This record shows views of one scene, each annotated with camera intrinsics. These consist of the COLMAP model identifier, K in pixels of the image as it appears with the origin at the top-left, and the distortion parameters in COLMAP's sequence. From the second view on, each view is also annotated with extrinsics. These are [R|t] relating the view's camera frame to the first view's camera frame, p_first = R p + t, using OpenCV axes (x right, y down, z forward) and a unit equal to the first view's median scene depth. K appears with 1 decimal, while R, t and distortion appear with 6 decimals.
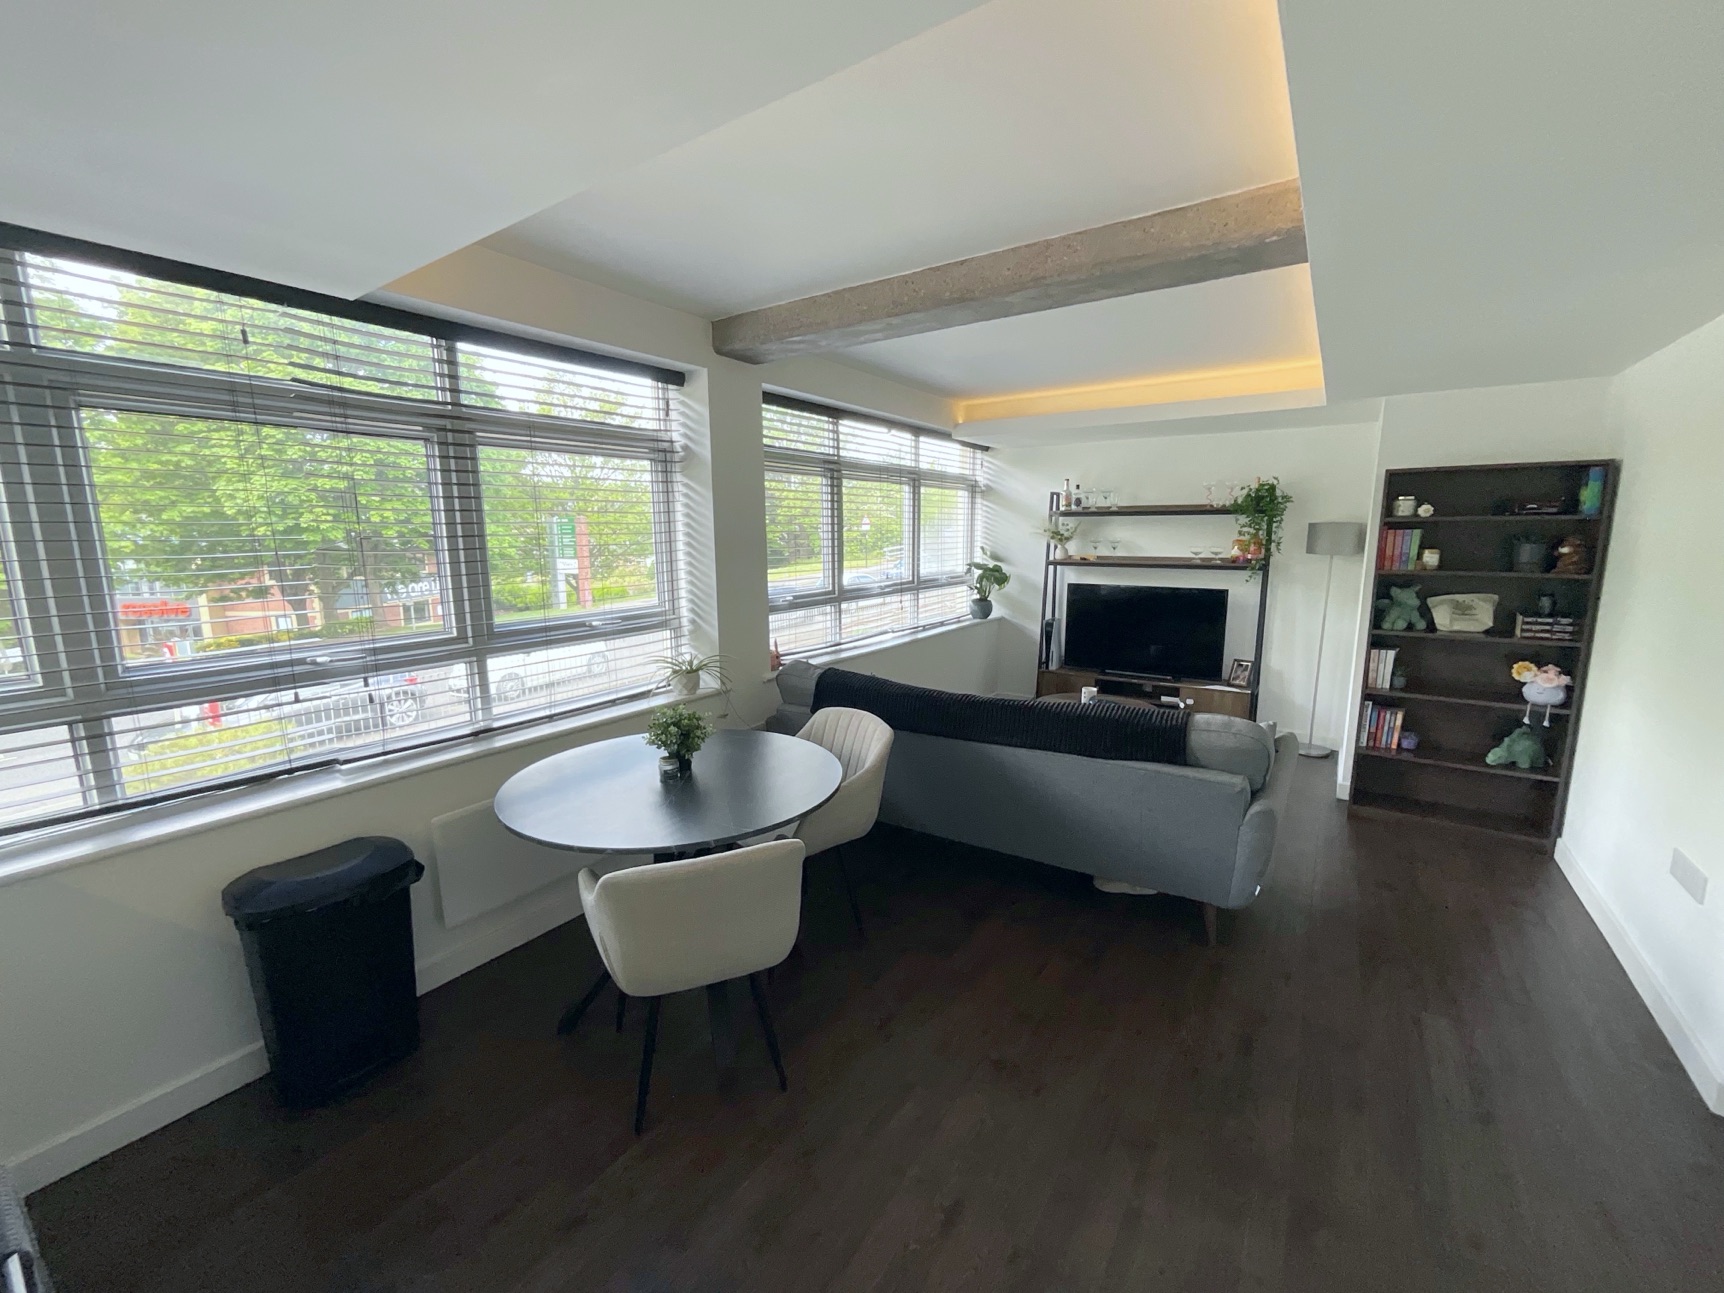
lens RADIAL K [[701.2, 0, 862.0], [0, 701.2, 646.5], [0, 0, 1]] dist [-0.000821, 0.000196]
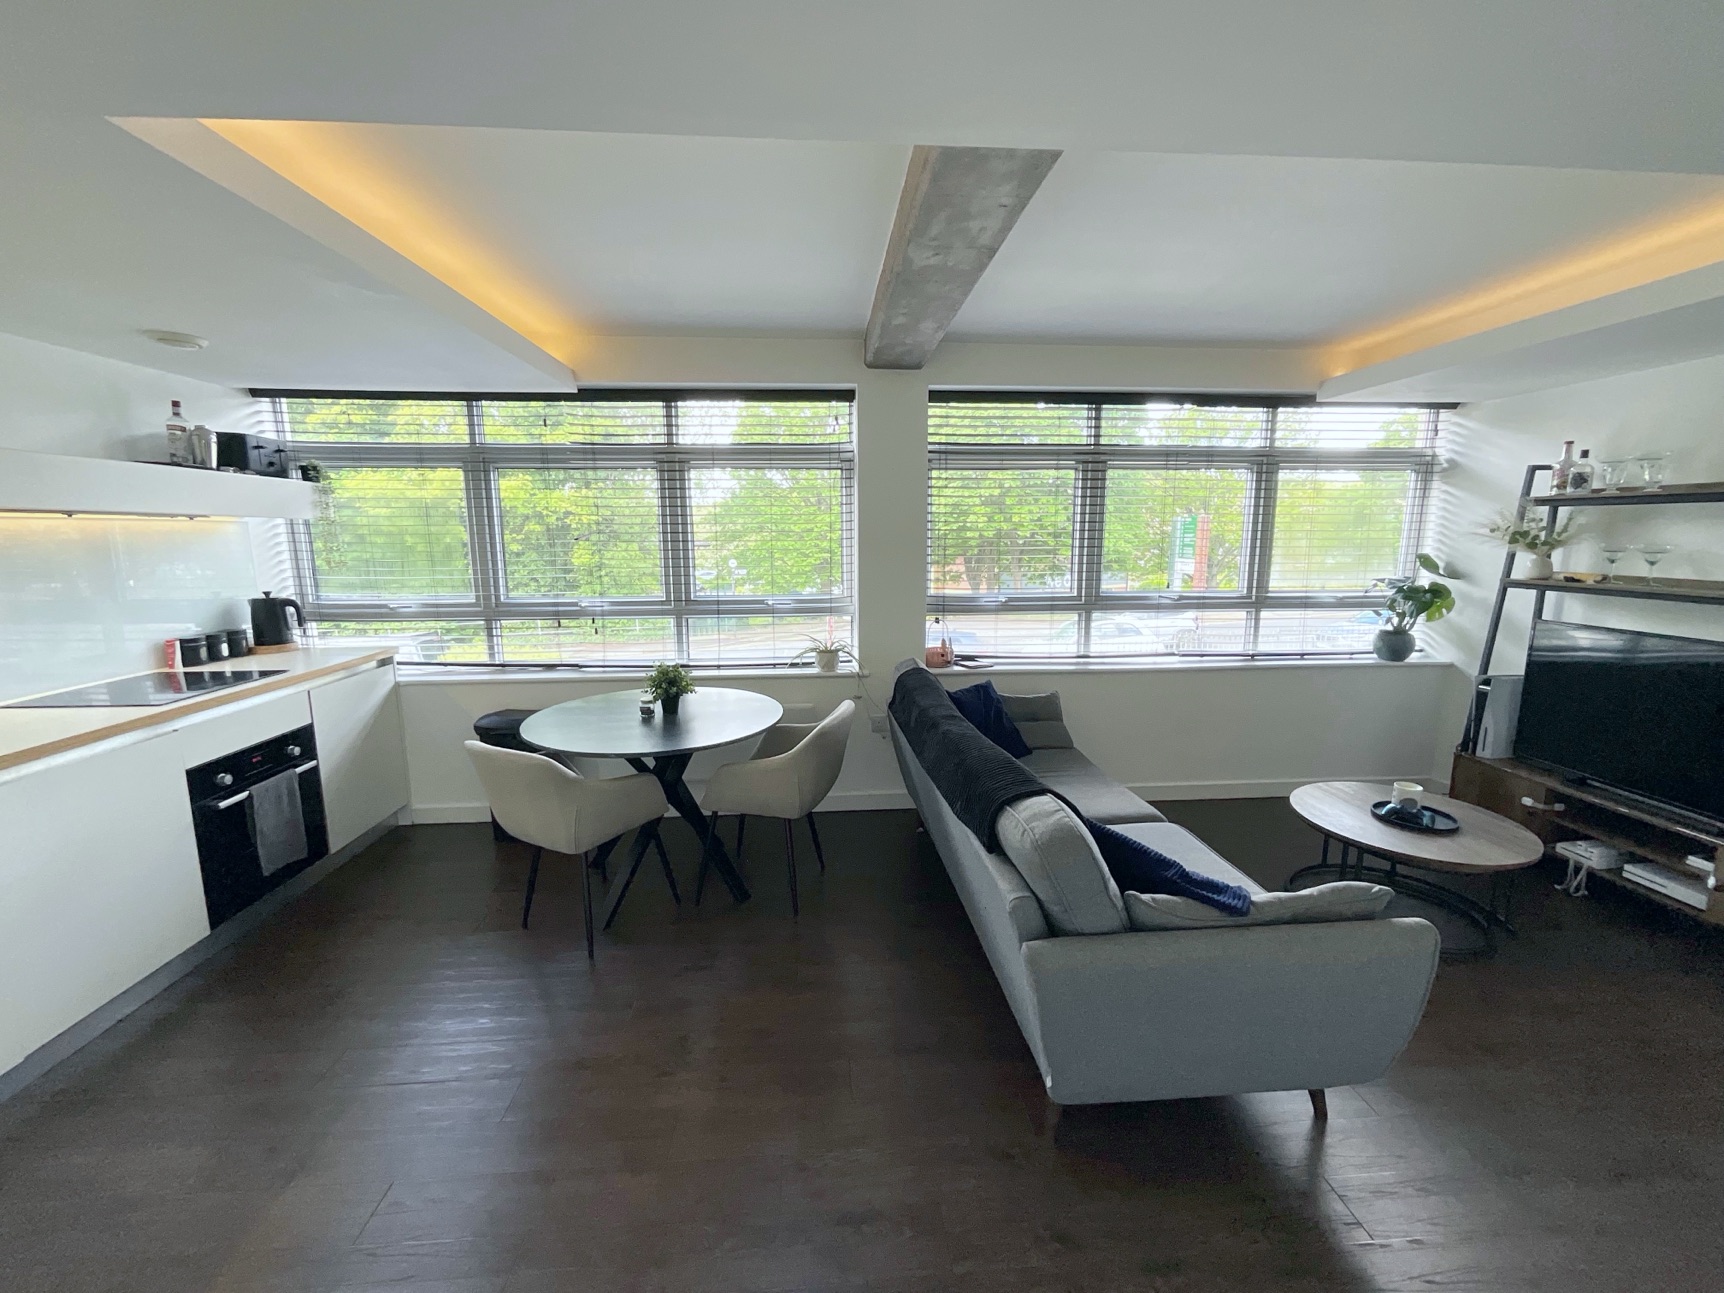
lens RADIAL K [[697.2, 0, 862.0], [0, 697.2, 646.5], [0, 0, 1]] dist [-0.000381, 0.000228]
pose [[0.616470, 0.131231, -0.776365, 0.455961], [-0.129578, 0.989478, 0.064363, -0.036004], [0.776643, 0.060922, 0.626989, 0.217368]]
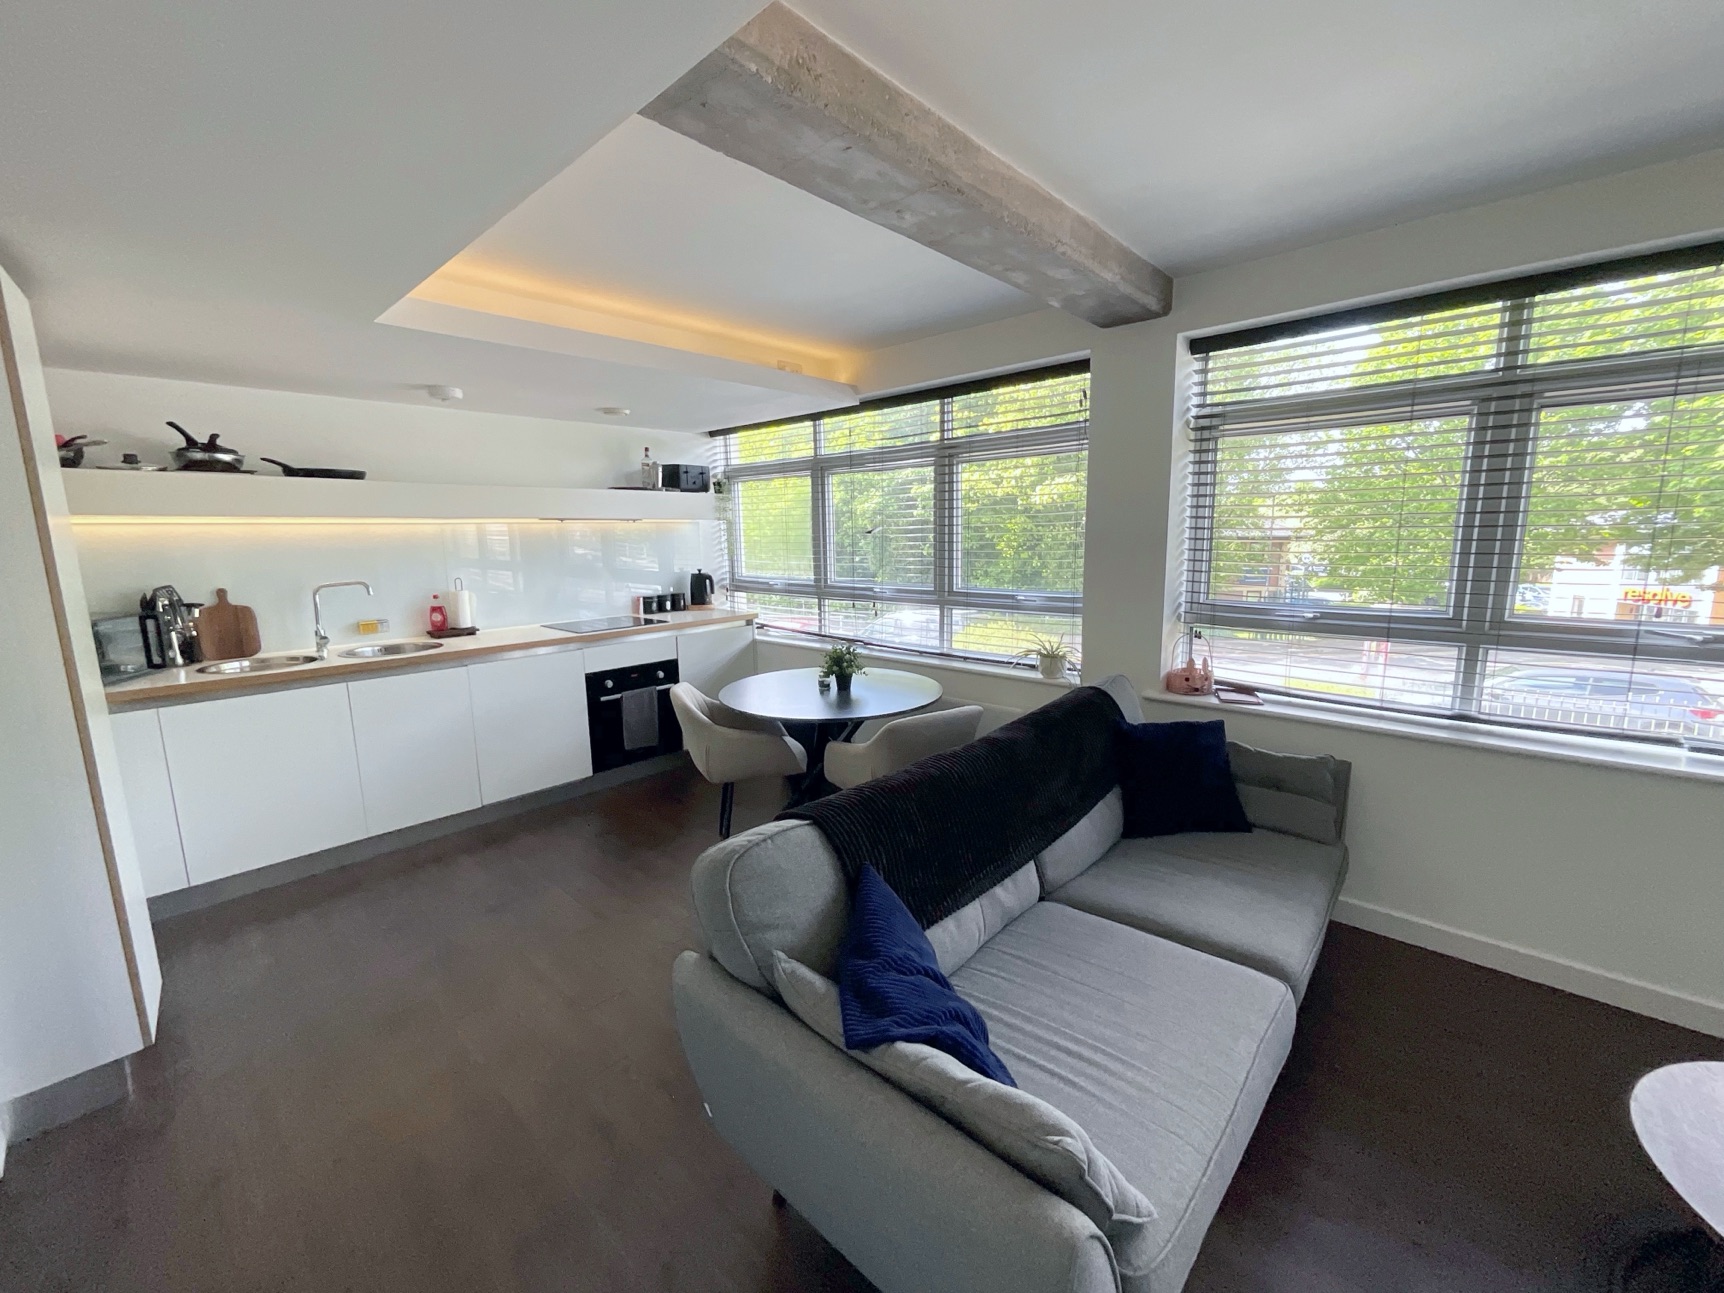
lens RADIAL K [[704.4, 0, 862.0], [0, 704.4, 646.5], [0, 0, 1]] dist [0.000643, 0.000553]
pose [[-0.151132, 0.169549, -0.973865, 0.541225], [-0.144631, 0.970786, 0.191458, -0.091705], [0.977876, 0.169786, -0.122195, 0.571860]]
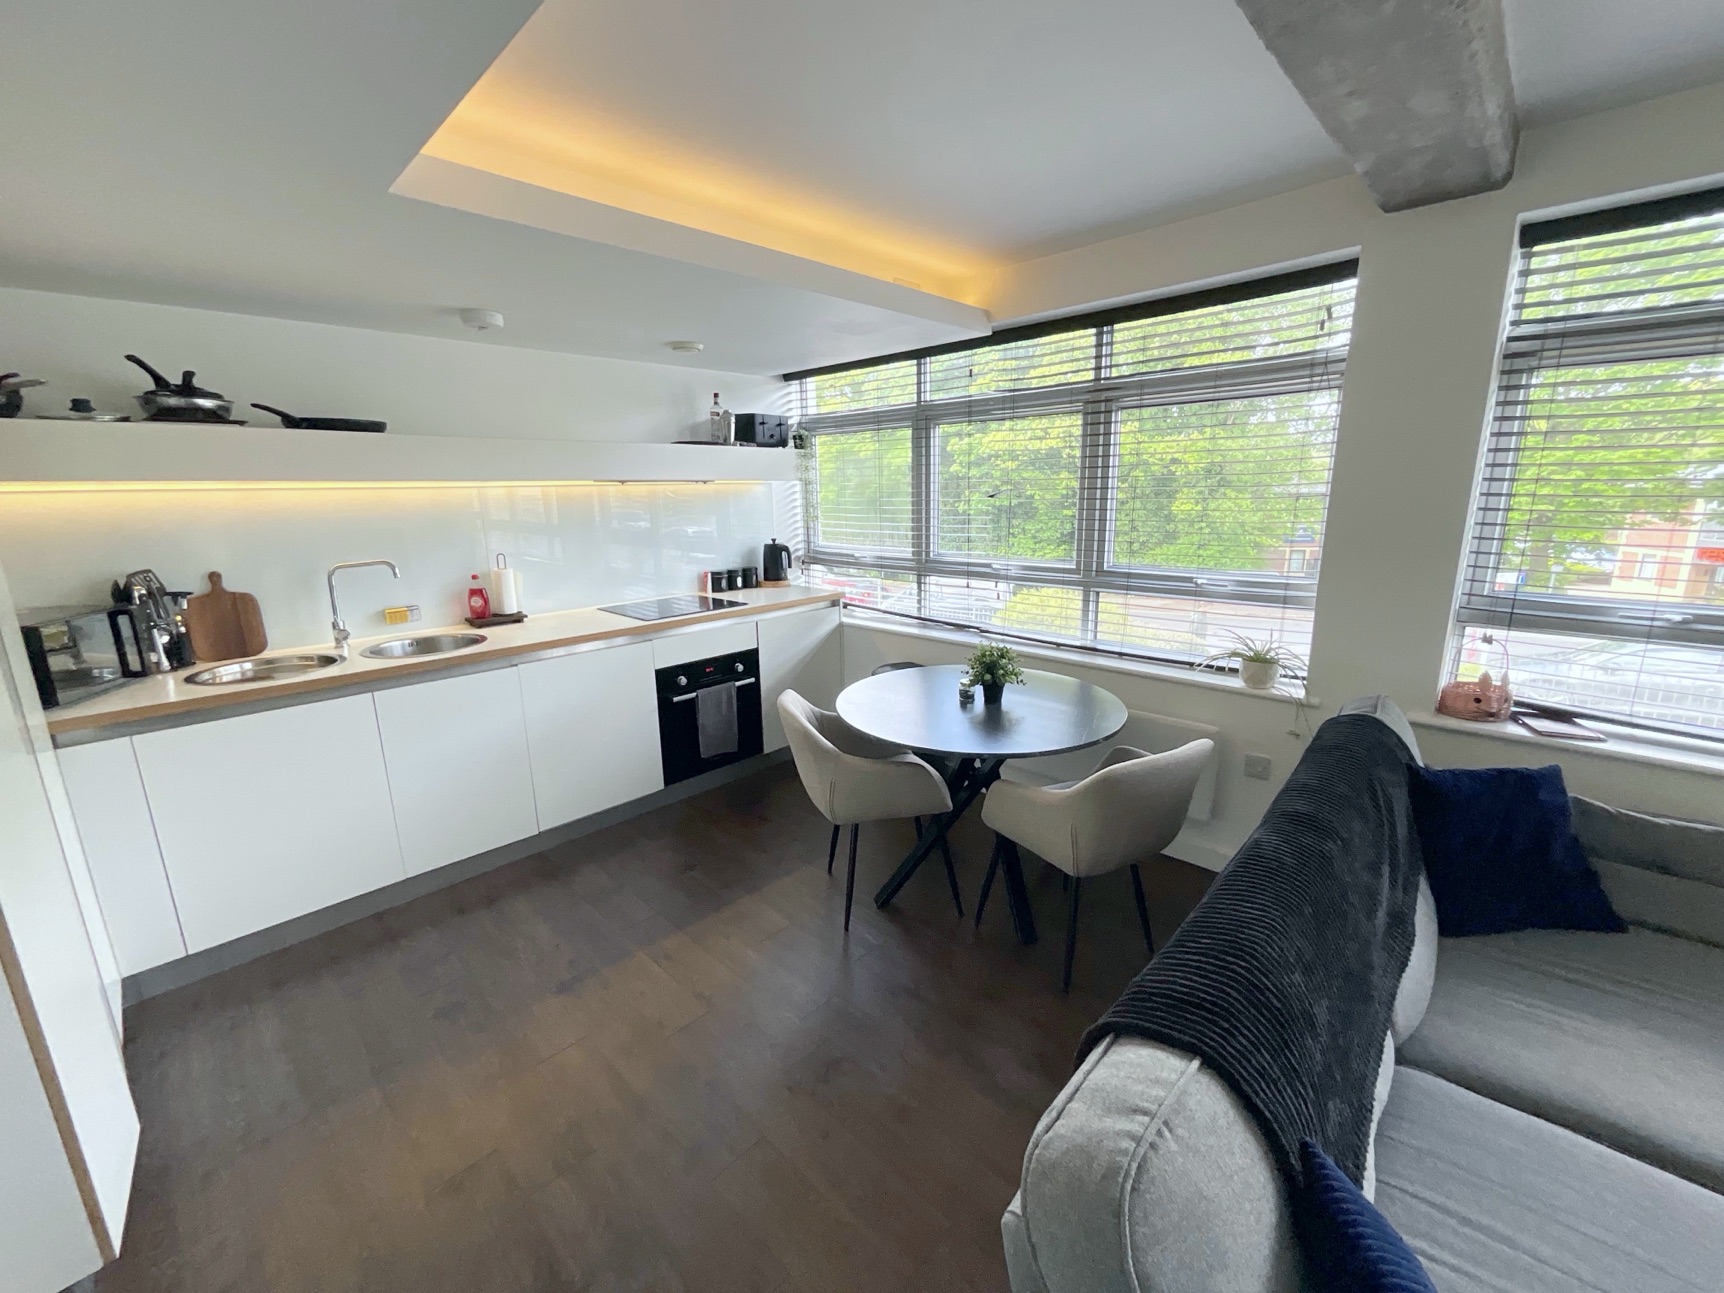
lens RADIAL K [[704.4, 0, 862.0], [0, 704.4, 646.5], [0, 0, 1]] dist [0.000643, 0.000553]
pose [[-0.179309, 0.226980, -0.957250, 0.406872], [-0.142056, 0.956849, 0.253494, -0.079920], [0.973483, 0.181437, -0.139328, 0.447203]]
